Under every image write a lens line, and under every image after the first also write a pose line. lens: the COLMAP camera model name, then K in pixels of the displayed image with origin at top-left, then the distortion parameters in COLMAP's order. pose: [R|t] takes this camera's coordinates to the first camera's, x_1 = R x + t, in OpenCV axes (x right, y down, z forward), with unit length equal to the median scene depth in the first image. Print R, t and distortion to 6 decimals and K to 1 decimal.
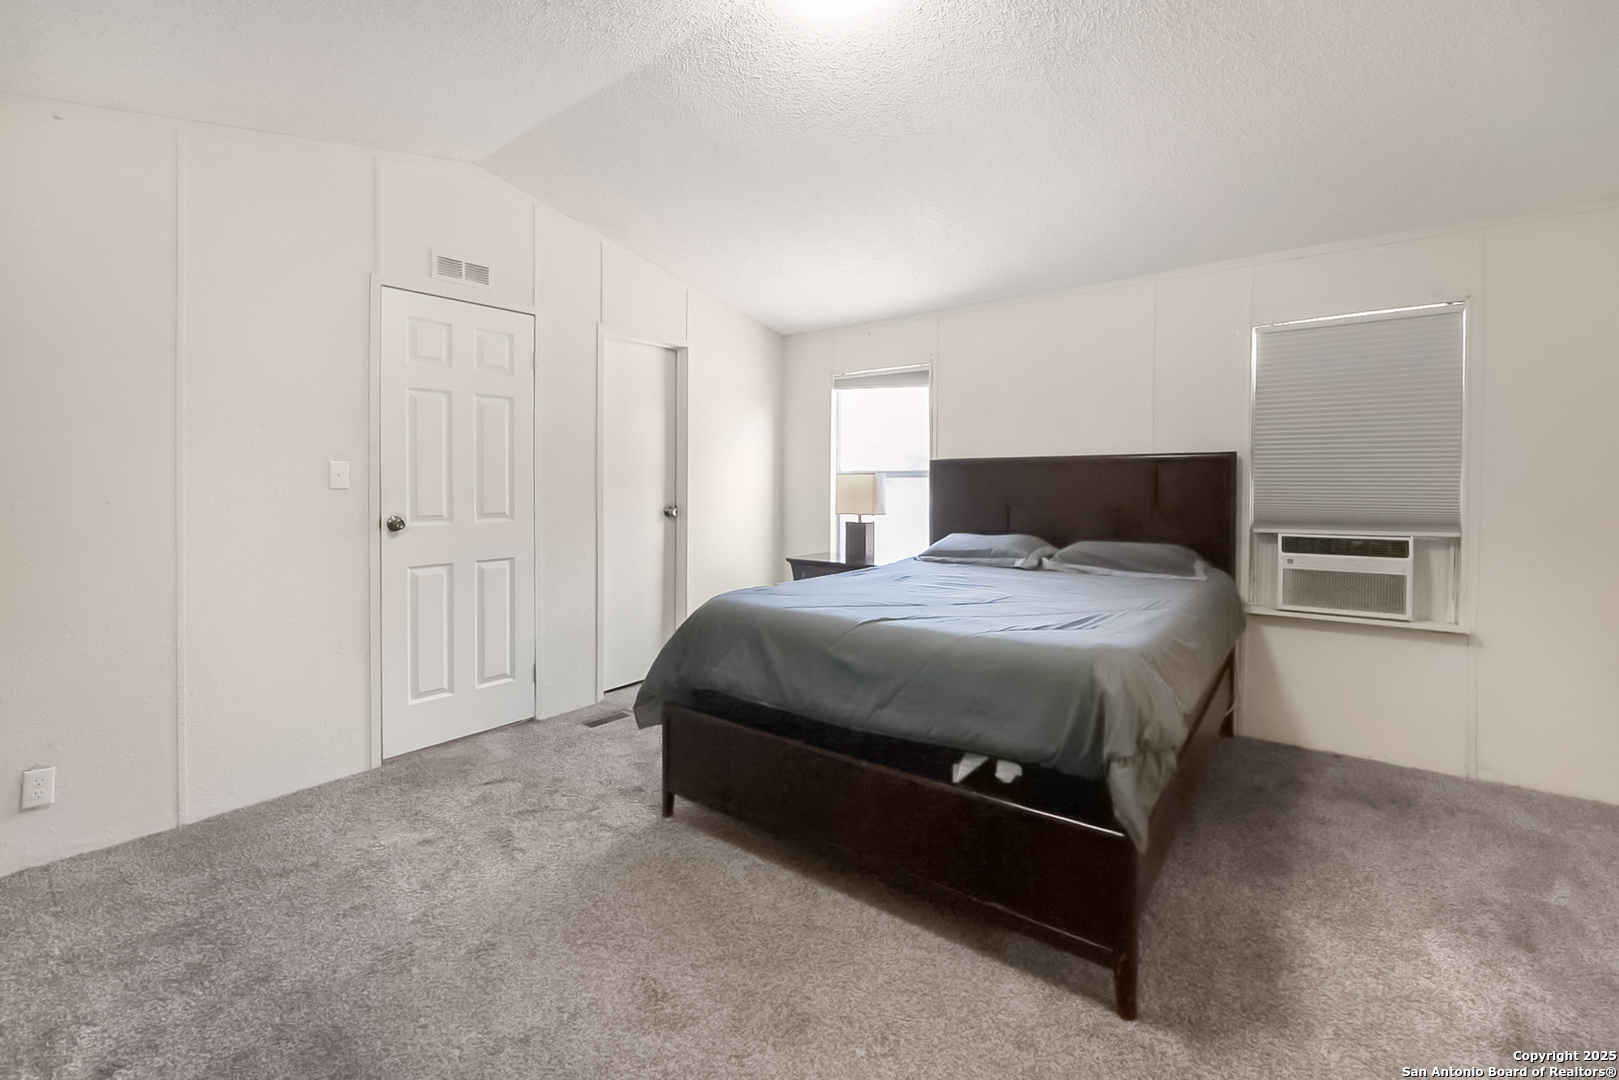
lens RADIAL K [[695.5, 0, 811.2], [0, 695.5, 480.6], [0, 0, 1]] dist [-0.010933, -0.000451]
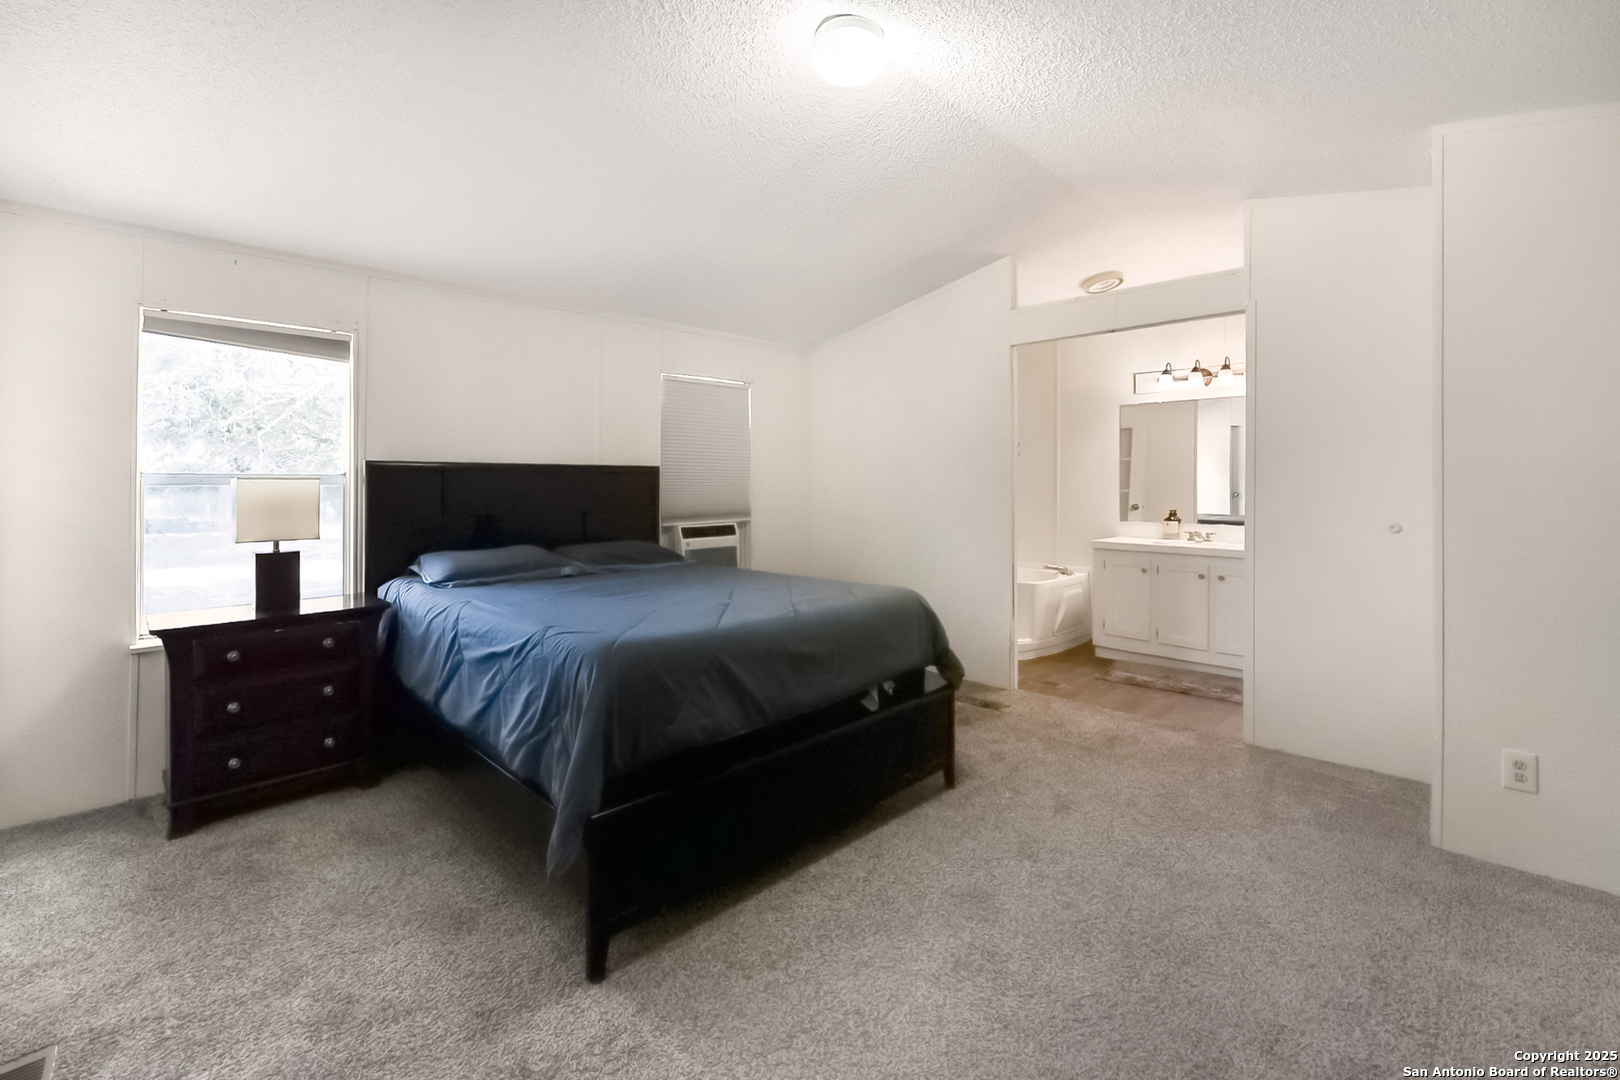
lens RADIAL K [[695.9, 0, 811.7], [0, 695.9, 480.5], [0, 0, 1]] dist [-0.010933, -0.000451]
pose [[0.128571, 0.008984, 0.991660, -0.735865], [0.001849, 0.999955, -0.009299, -0.000643], [-0.991699, 0.003029, 0.128549, 0.602636]]
